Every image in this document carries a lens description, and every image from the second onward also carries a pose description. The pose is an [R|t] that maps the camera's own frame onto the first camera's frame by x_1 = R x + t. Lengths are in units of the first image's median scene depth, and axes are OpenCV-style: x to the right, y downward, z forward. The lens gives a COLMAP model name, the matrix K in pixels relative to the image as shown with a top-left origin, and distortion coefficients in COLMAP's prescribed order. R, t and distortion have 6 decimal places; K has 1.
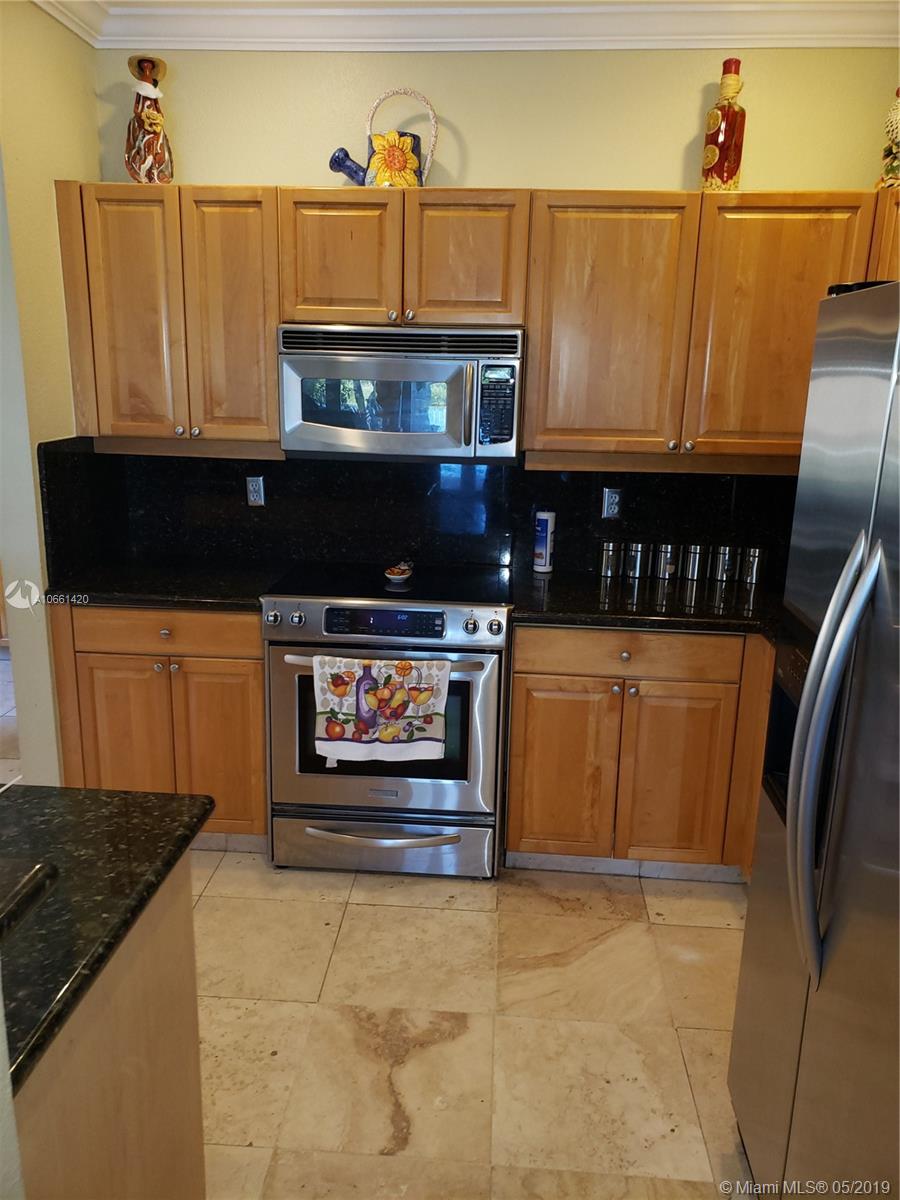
lens RADIAL K [[939.5, 0, 453.7], [0, 939.5, 595.0], [0, 0, 1]] dist [0.053627, -0.044179]
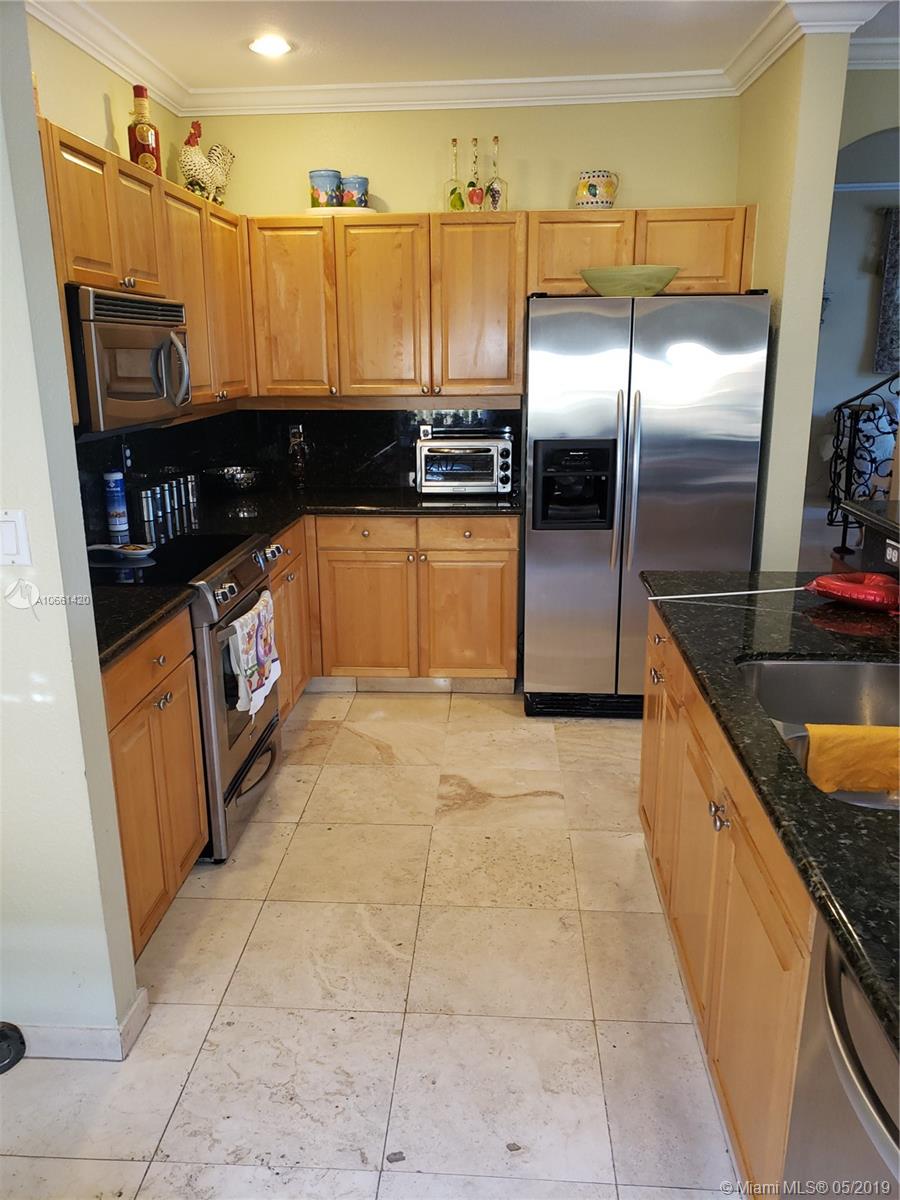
lens RADIAL K [[939.5, 0, 452.5], [0, 939.5, 602.8], [0, 0, 1]] dist [0.053627, -0.044179]
pose [[0.013886, -0.291896, 0.956349, -1.276115], [0.276346, 0.920309, 0.276884, -0.187735], [-0.960958, 0.260439, 0.093444, 0.786926]]
